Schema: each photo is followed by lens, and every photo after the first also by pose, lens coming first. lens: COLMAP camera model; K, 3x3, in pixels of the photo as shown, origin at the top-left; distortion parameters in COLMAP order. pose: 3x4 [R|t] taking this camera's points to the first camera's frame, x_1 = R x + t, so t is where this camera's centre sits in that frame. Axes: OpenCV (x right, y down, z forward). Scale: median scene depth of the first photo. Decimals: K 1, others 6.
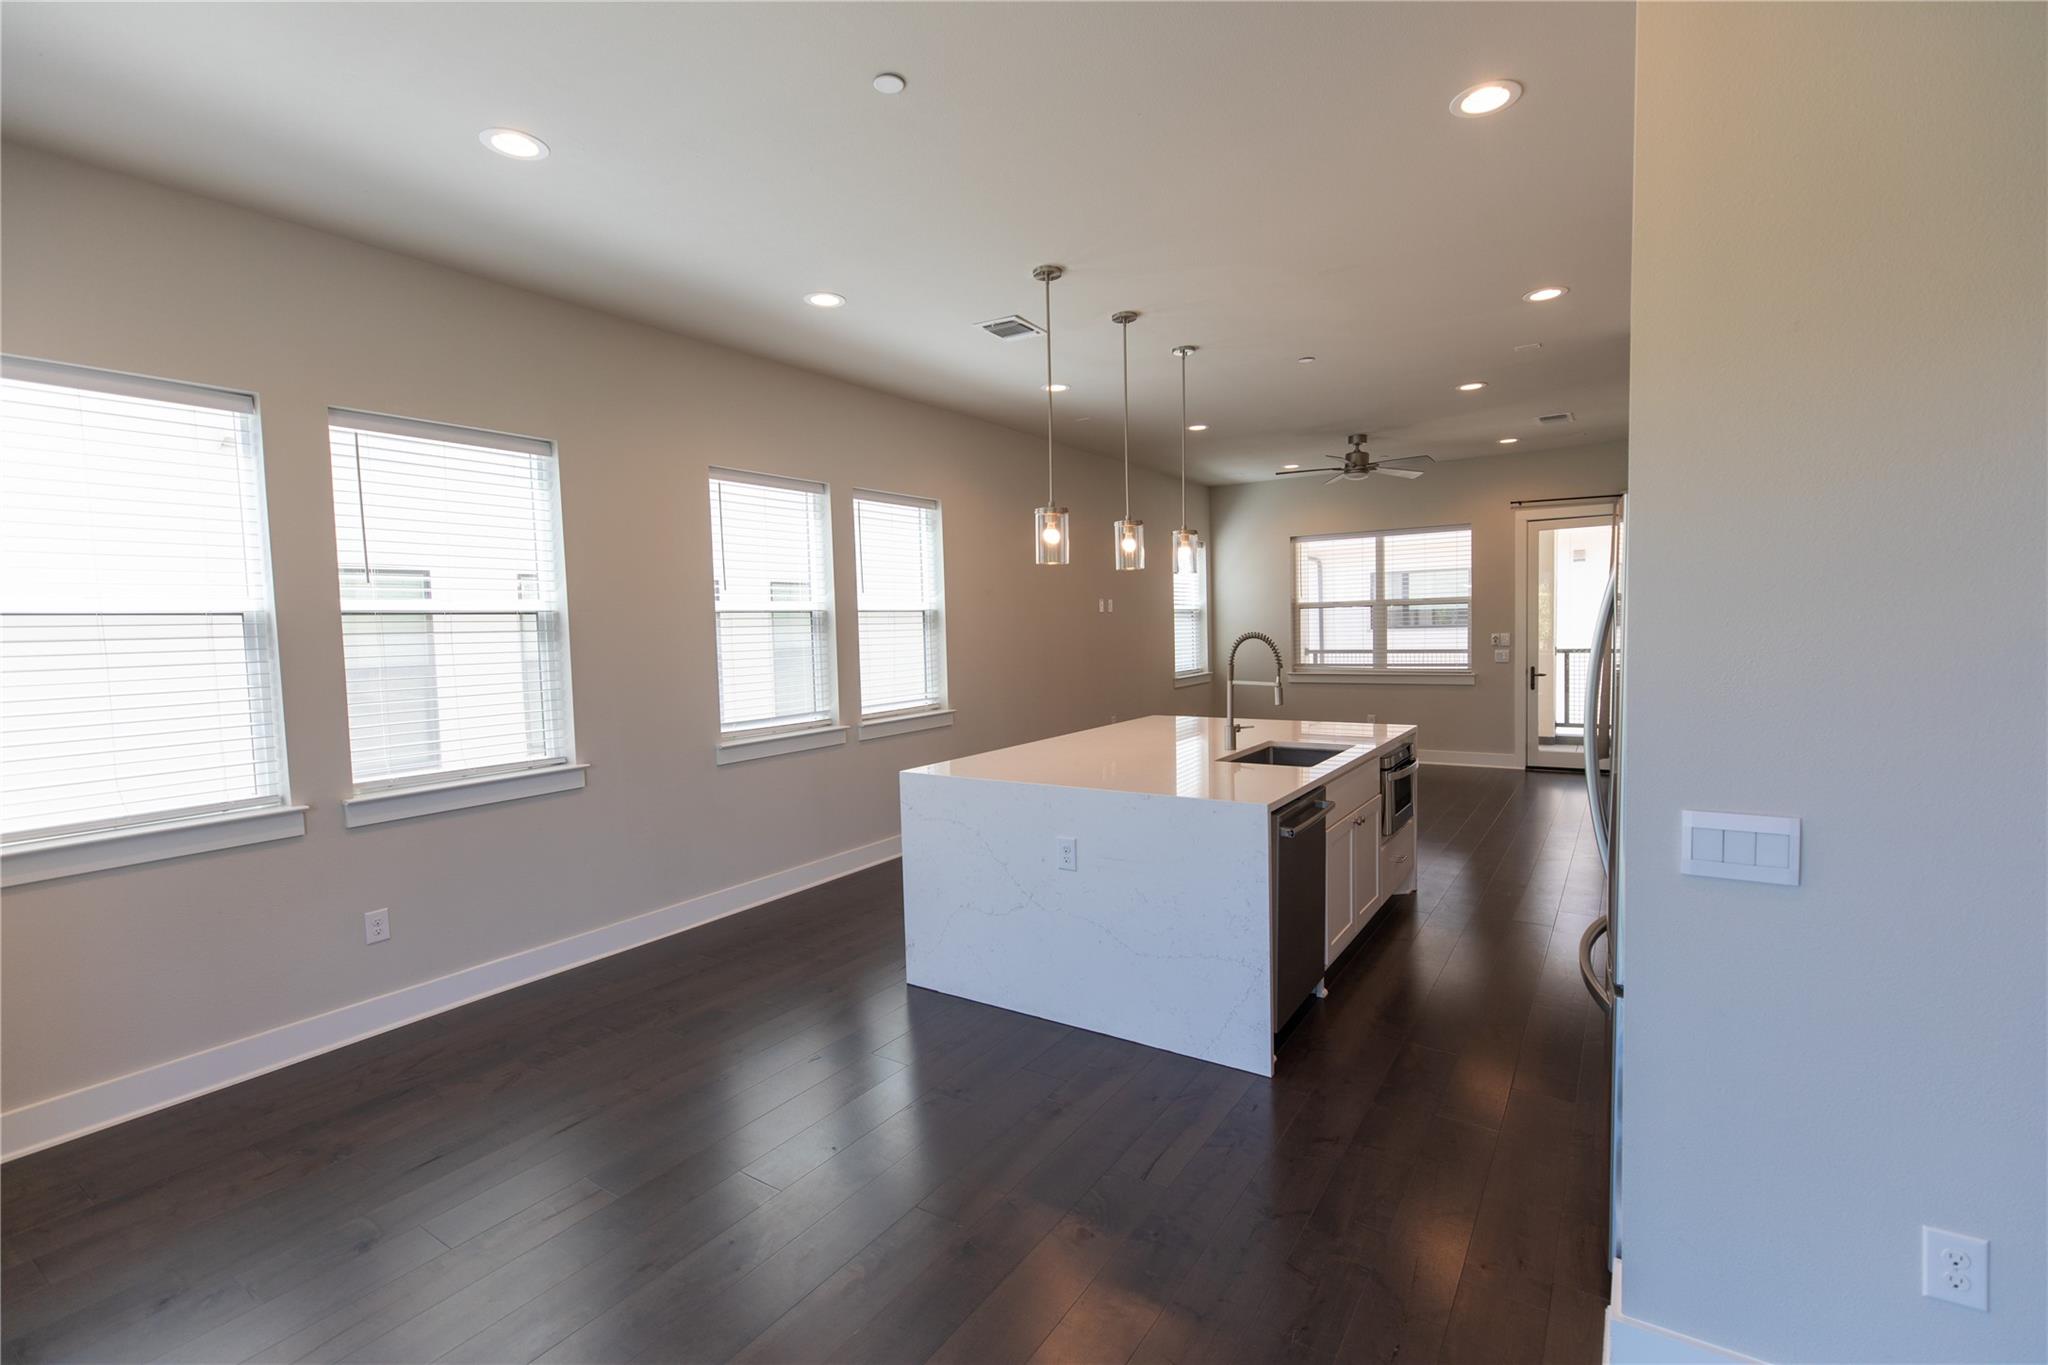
lens RADIAL K [[910.2, 0, 1024.0], [0, 910.2, 682.5], [0, 0, 1]] dist [-0.001232, -0.001143]
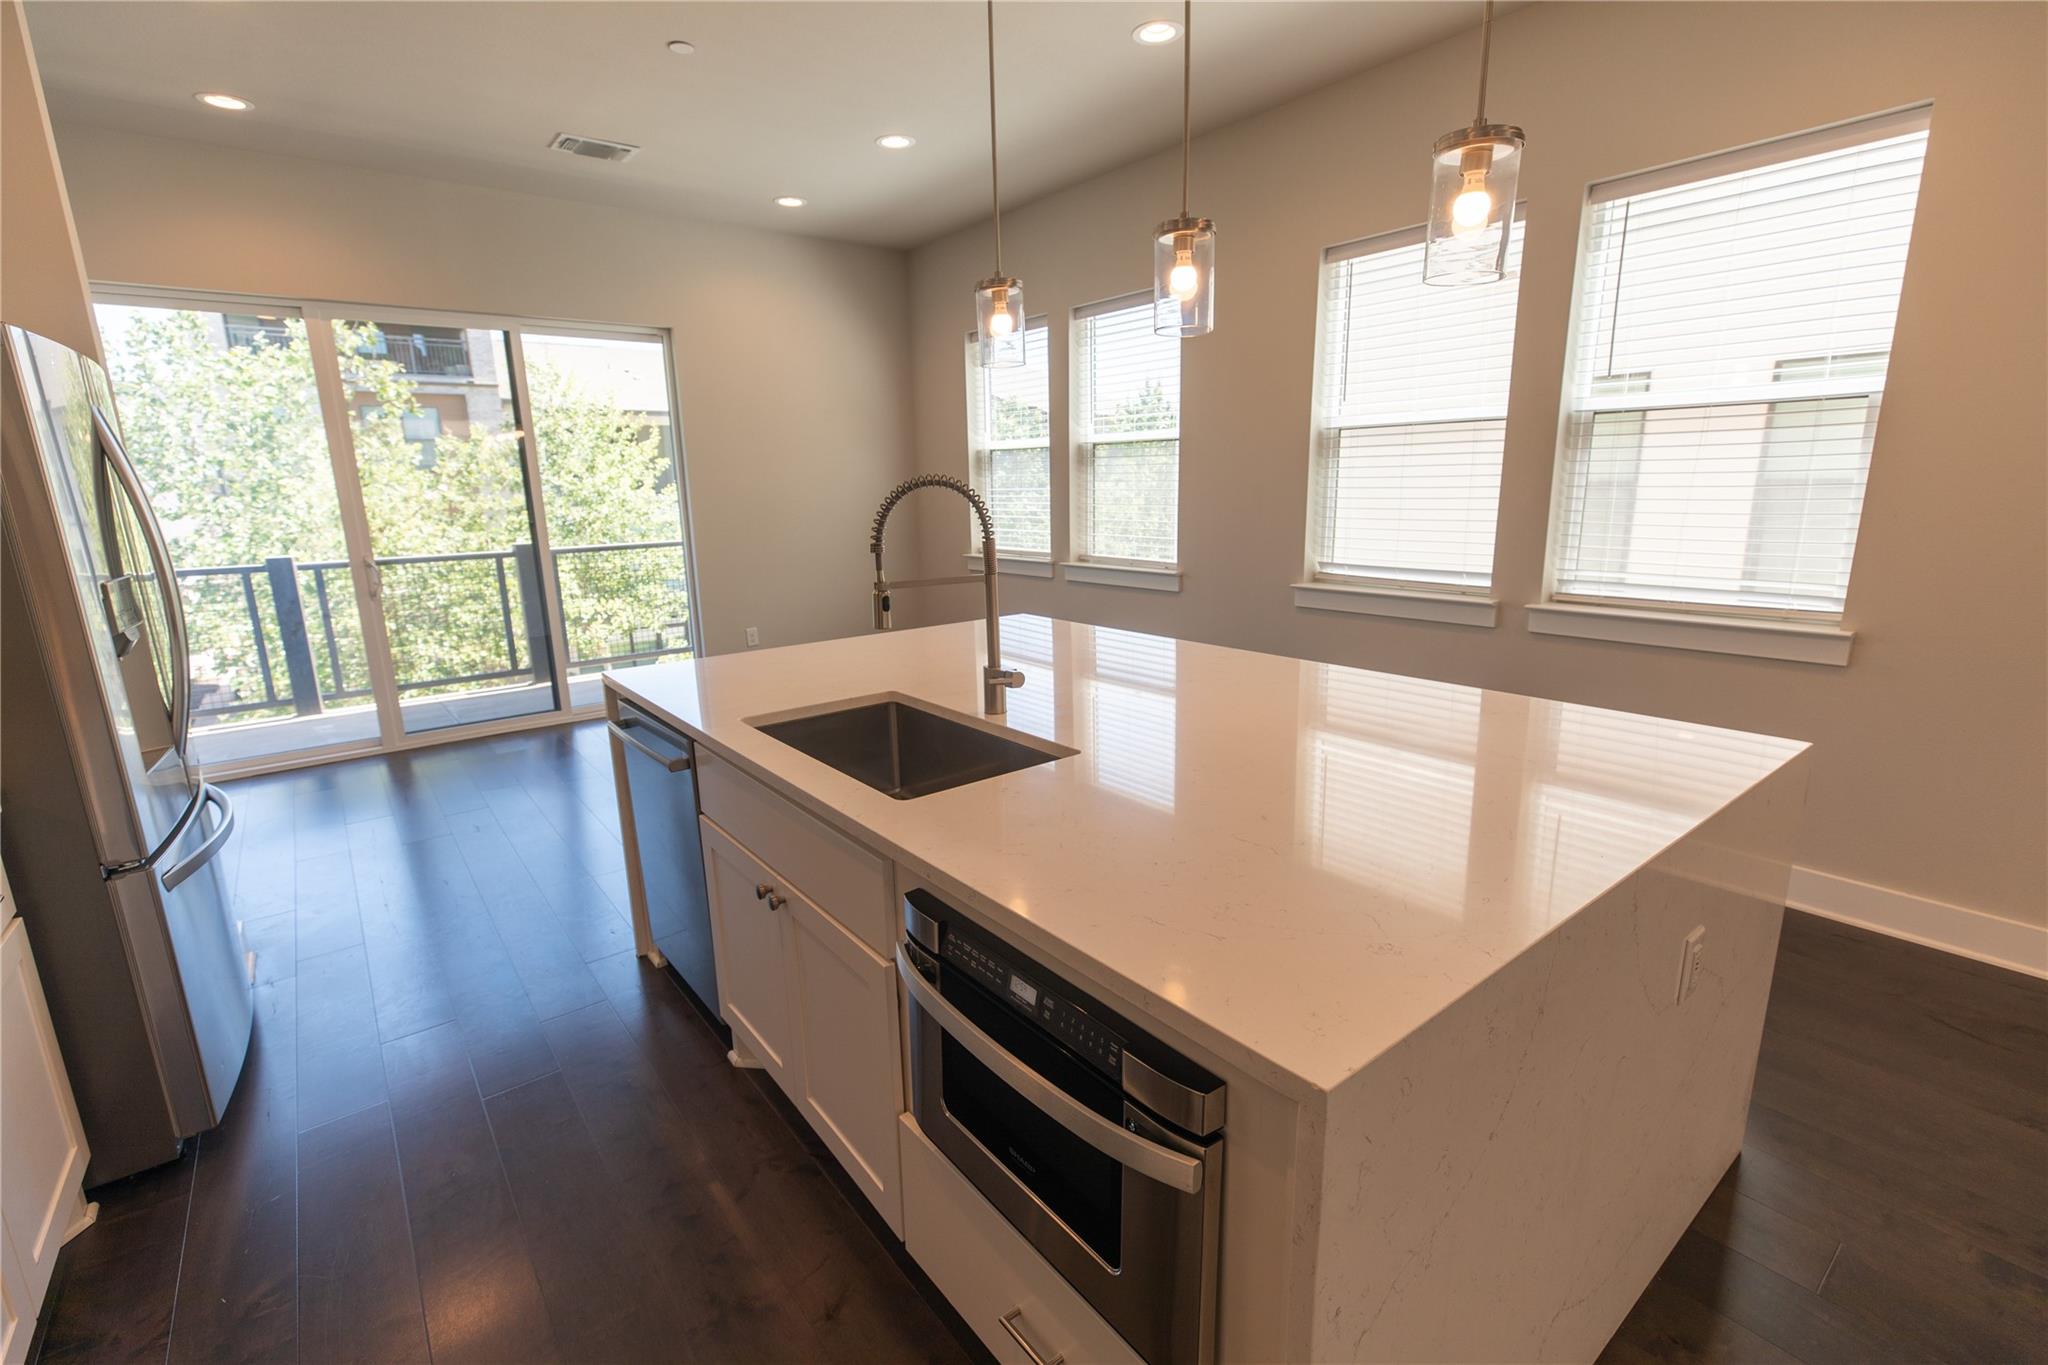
lens RADIAL K [[905.0, 0, 1024.0], [0, 905.0, 682.5], [0, 0, 1]] dist [0.000825, -0.000381]
pose [[-0.307152, 0.242691, -0.920195, 0.460025], [-0.028155, 0.964196, 0.263693, -0.051107], [0.951244, 0.106902, -0.289322, 0.786726]]
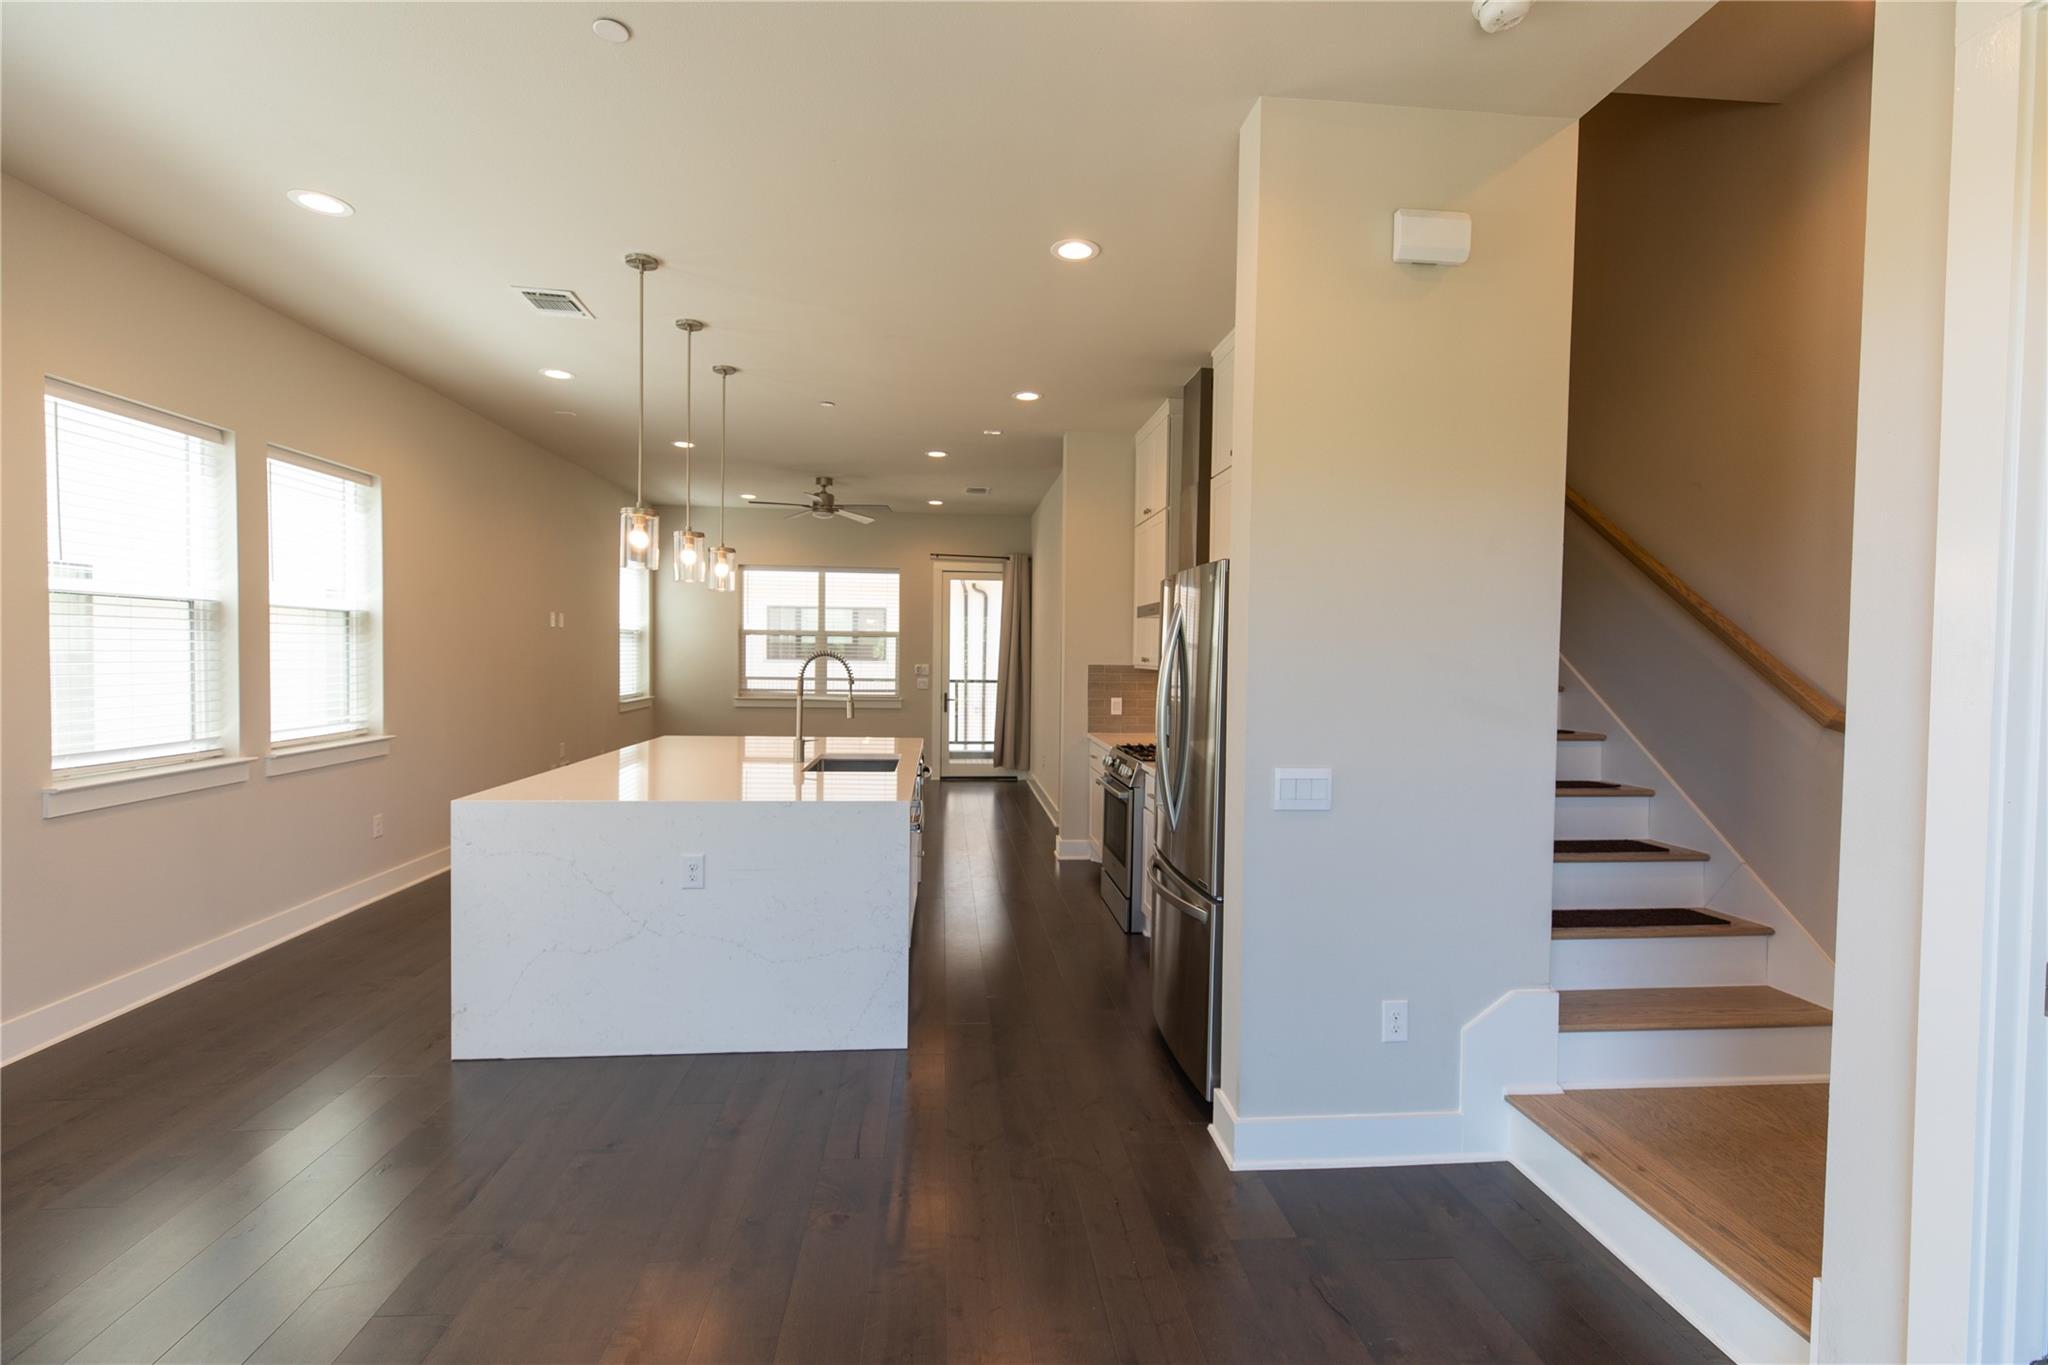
lens RADIAL K [[905.0, 0, 1024.0], [0, 905.0, 682.5], [0, 0, 1]] dist [0.000825, -0.000381]
pose [[0.776004, 0.017879, 0.630474, -0.155575], [0.003805, 0.999447, -0.033026, 0.012074], [-0.630716, 0.028028, 0.775507, 0.019759]]
